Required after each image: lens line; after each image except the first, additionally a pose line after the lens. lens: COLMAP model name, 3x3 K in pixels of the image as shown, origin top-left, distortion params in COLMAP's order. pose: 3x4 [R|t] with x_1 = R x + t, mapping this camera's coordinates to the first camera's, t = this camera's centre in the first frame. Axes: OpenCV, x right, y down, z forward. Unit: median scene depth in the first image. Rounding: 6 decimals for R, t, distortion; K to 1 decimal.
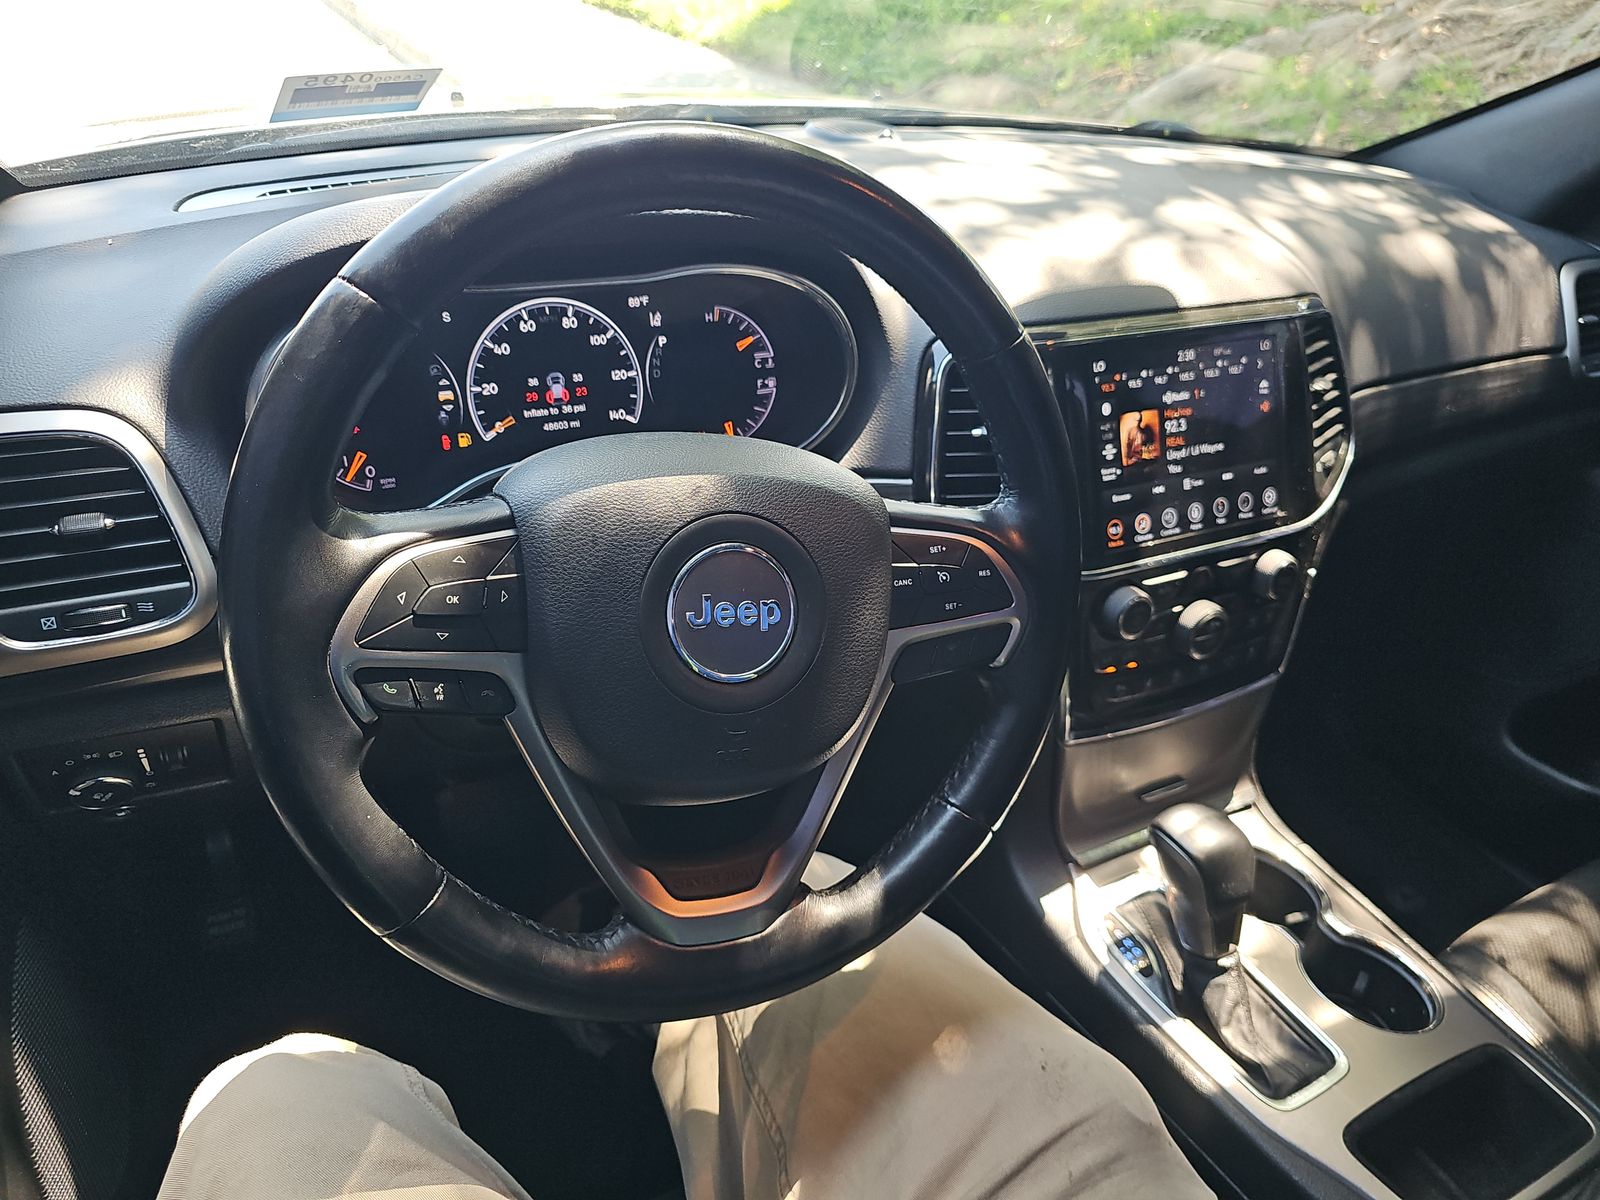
lens RADIAL K [[1091.5, 0, 793.8], [0, 1091.5, 593.8], [0, 0, 1]] dist [0.031586, -0.053924]
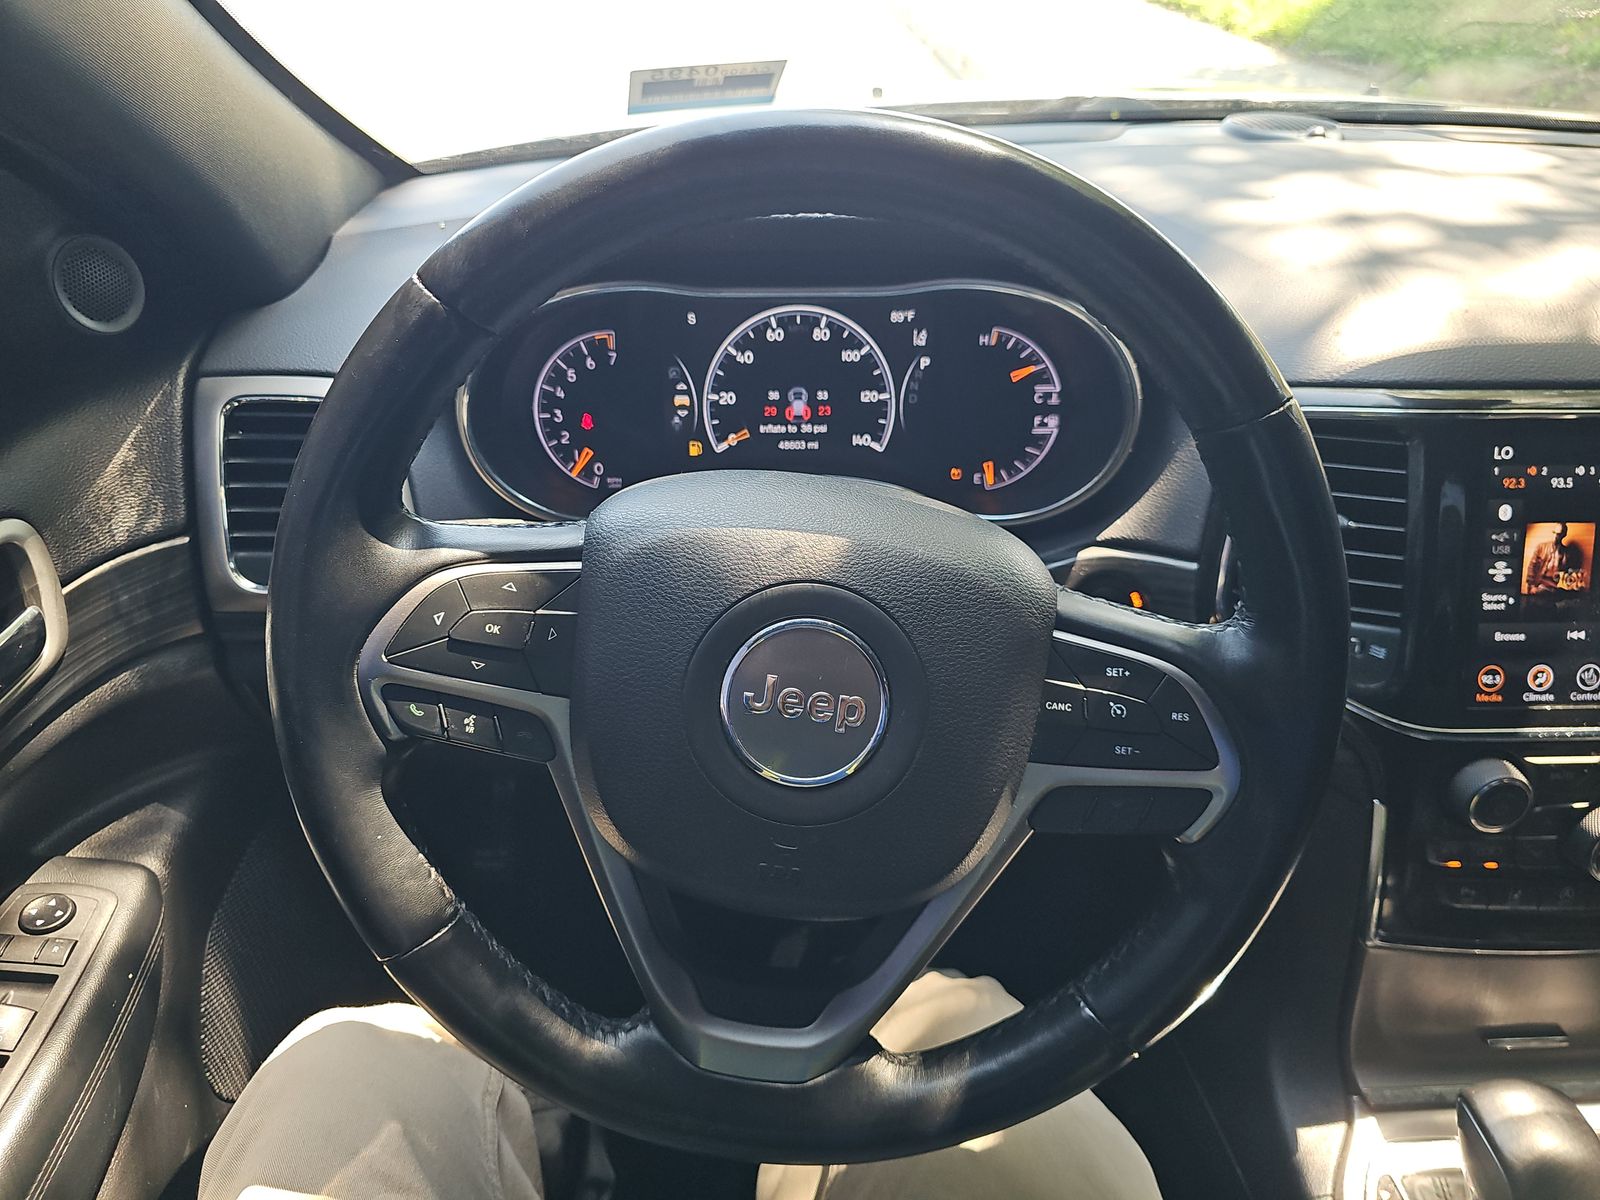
lens RADIAL K [[1100.9, 0, 800.0], [0, 1100.9, 600.0], [0, 0, 1]] dist [-0.004950, -0.006576]
pose [[0.897065, 0.176199, -0.405251, 0.183468], [-0.175055, 0.983737, 0.040217, -0.063983], [0.405746, 0.034864, 0.913321, 0.166560]]
